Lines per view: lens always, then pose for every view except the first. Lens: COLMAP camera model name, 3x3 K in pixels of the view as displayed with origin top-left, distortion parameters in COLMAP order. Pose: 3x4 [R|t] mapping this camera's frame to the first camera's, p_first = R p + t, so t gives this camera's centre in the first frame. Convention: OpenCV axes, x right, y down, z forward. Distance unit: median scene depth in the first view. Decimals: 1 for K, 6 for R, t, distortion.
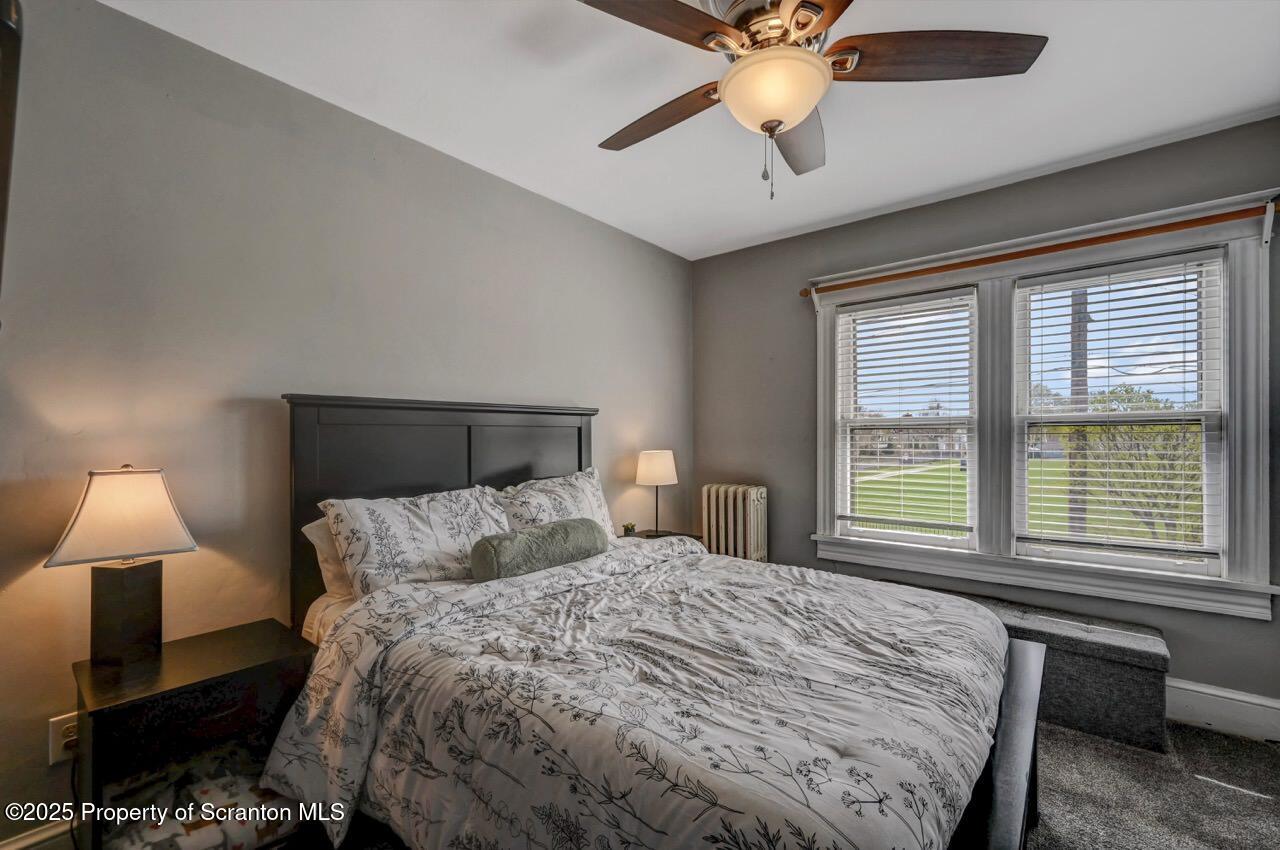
lens RADIAL K [[543.8, 0, 638.7], [0, 543.8, 446.0], [0, 0, 1]] dist [-0.000819, 0.000064]
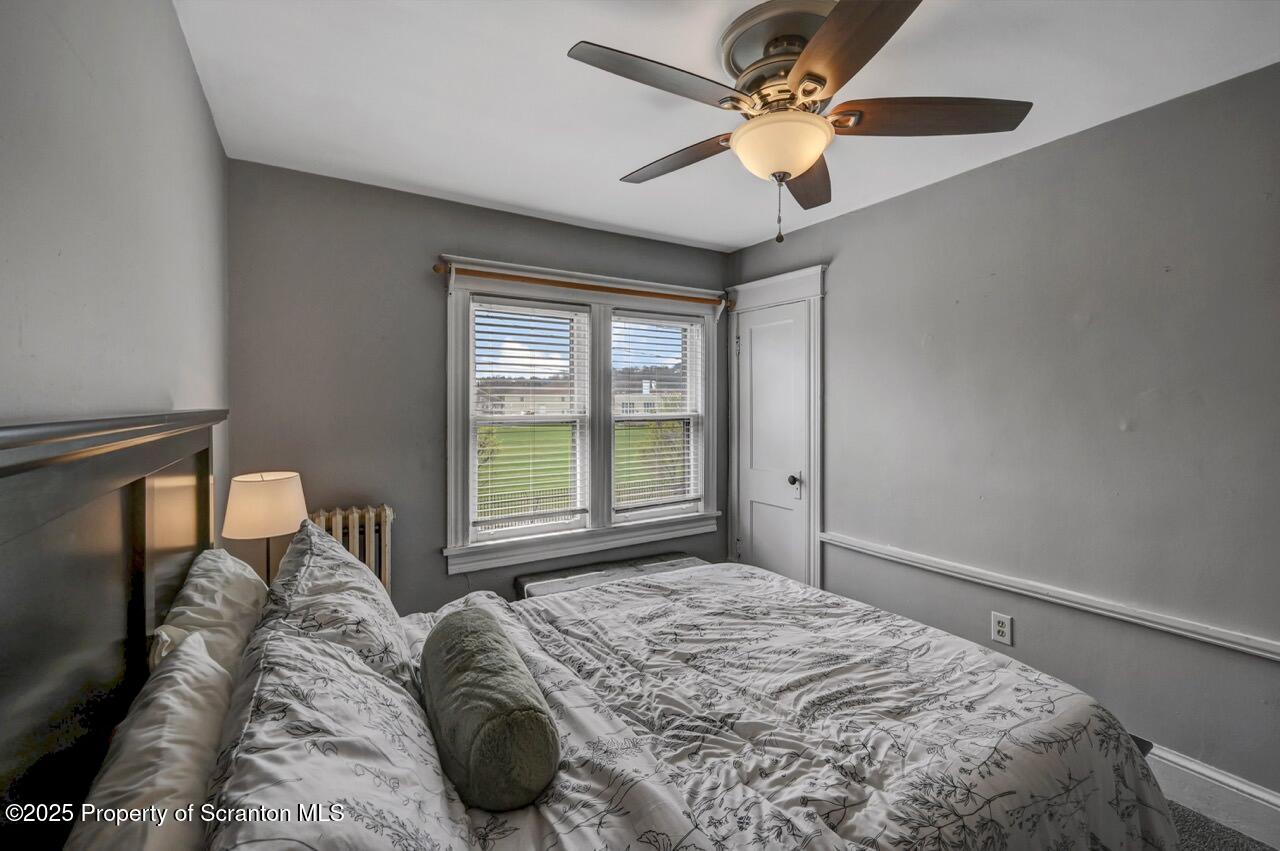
lens RADIAL K [[559.4, 0, 636.8], [0, 559.4, 412.1], [0, 0, 1]] dist [-0.000230, 0.000034]
pose [[0.308492, -0.013722, 0.951128, -0.852402], [0.016906, 0.999817, 0.008941, -0.117668], [-0.951077, 0.013322, 0.308668, 0.858952]]
